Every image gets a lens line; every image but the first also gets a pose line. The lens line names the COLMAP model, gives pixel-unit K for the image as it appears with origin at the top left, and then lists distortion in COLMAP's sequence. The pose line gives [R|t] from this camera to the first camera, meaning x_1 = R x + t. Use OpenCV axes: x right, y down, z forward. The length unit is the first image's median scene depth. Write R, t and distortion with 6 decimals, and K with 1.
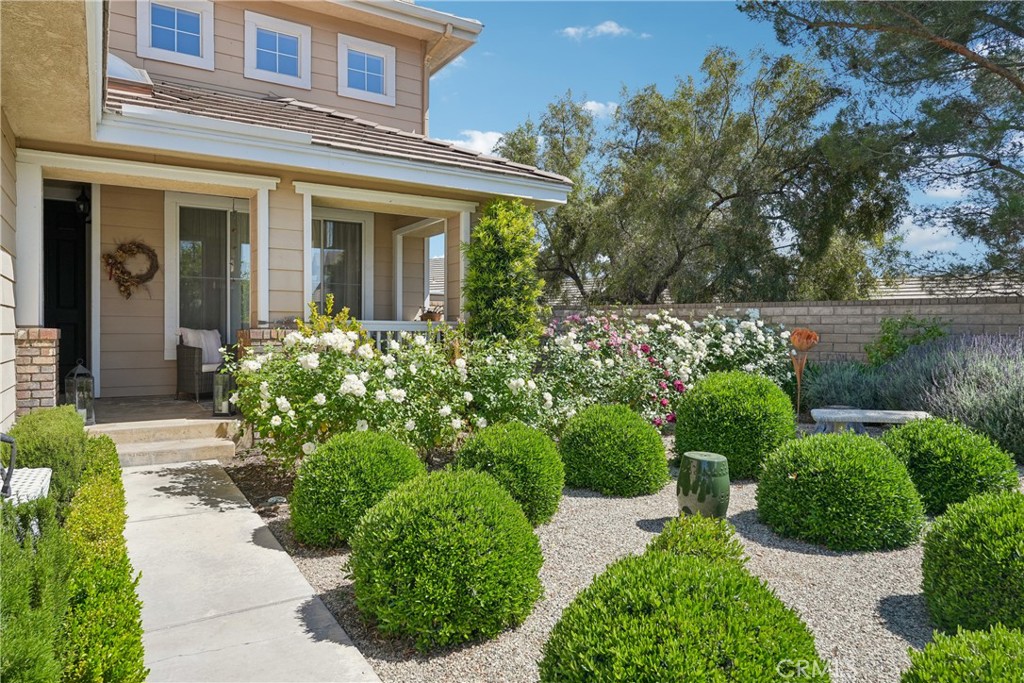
lens RADIAL K [[661.7, 0, 513.2], [0, 661.7, 338.5], [0, 0, 1]] dist [0.001049, 0.000061]
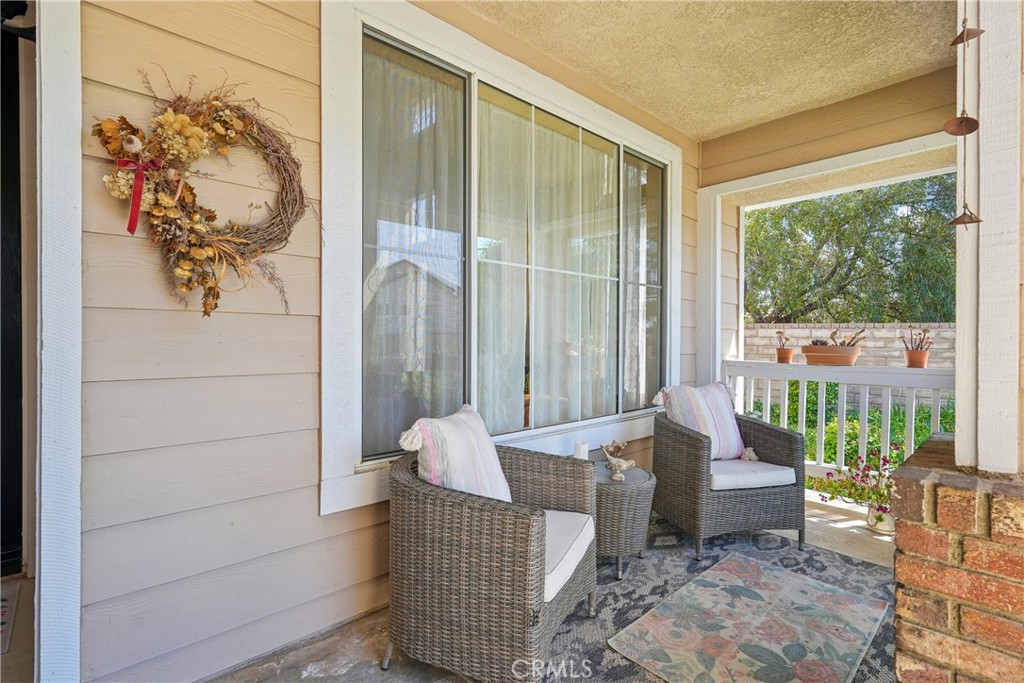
lens RADIAL K [[491.8, 0, 512.3], [0, 491.8, 339.2], [0, 0, 1]] dist [0.001152, 0.000407]
pose [[0.980663, -0.003230, 0.195679, -0.501021], [0.003194, 0.999995, 0.000499, -0.048904], [-0.195679, 0.000136, 0.980668, 0.787613]]
